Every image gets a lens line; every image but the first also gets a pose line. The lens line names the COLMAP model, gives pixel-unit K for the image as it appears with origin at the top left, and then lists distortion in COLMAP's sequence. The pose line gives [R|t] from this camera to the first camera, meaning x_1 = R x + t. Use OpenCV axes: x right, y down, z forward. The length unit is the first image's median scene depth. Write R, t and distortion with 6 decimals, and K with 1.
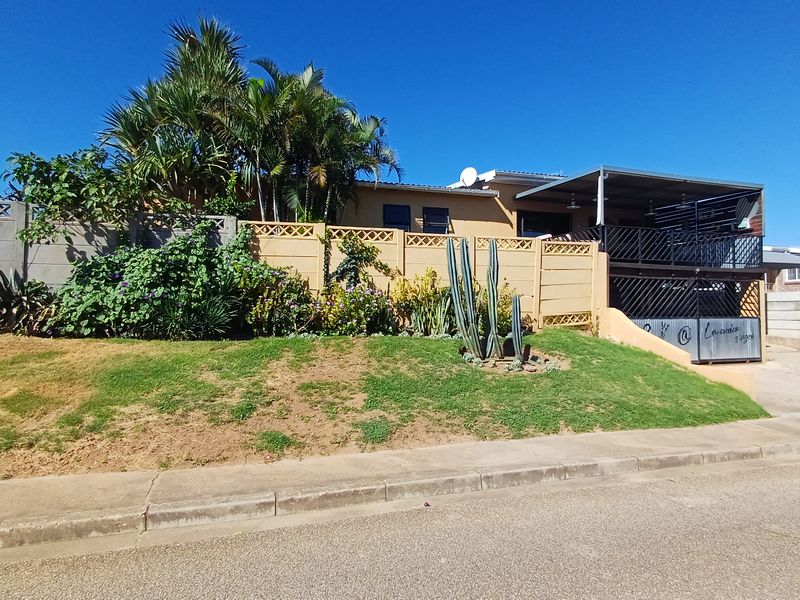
lens RADIAL K [[496.5, 0, 400.0], [0, 496.5, 300.0], [0, 0, 1]] dist [0.005437, -0.002501]
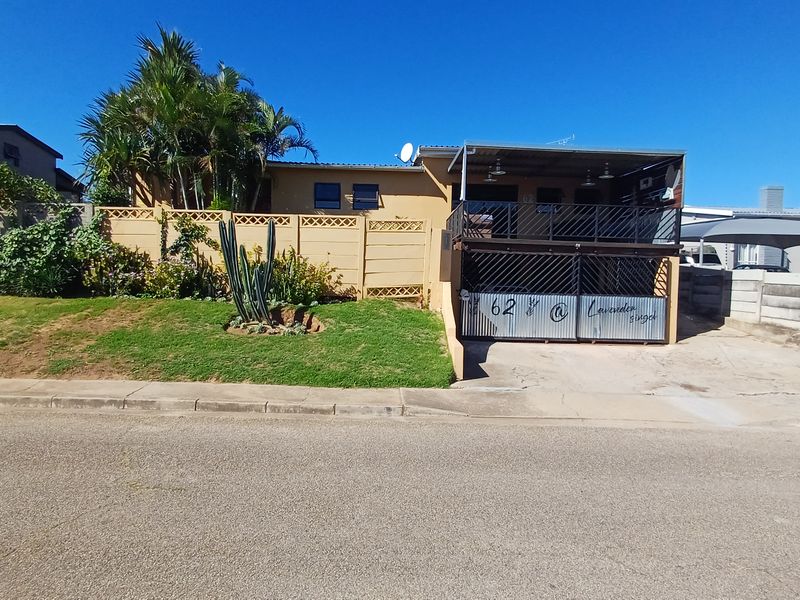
lens RADIAL K [[492.8, 0, 406.4], [0, 492.8, 303.5], [0, 0, 1]] dist [-0.001253, -0.000809]
pose [[0.961394, 0.040297, -0.272209, 0.672826], [-0.019536, 0.996718, 0.078554, -0.020588], [0.274481, -0.070203, 0.959026, -0.023421]]
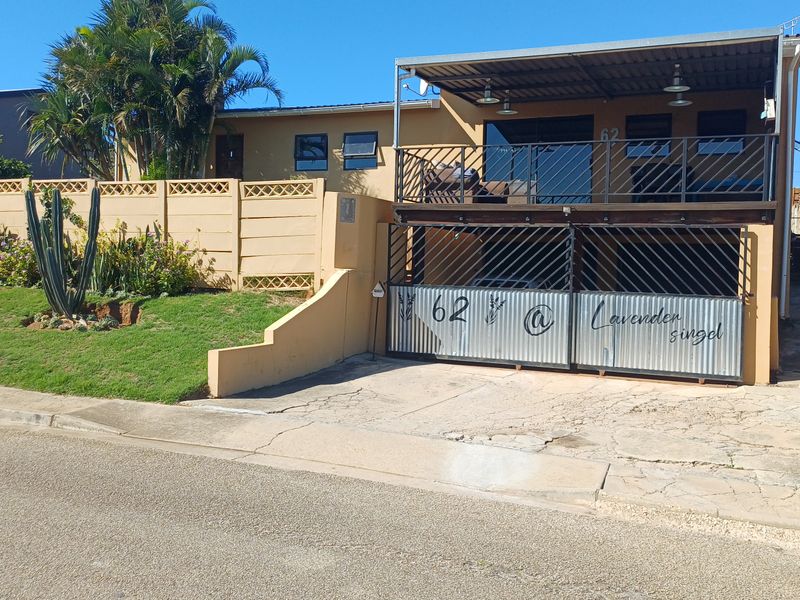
lens RADIAL K [[791.4, 0, 400.0], [0, 791.4, 300.0], [0, 0, 1]] dist [0.067239, -0.004401]
pose [[0.762267, 0.046625, -0.645581, 1.309254], [-0.014620, 0.998388, 0.054842, -0.003856], [0.647097, -0.032366, 0.761720, 0.193877]]
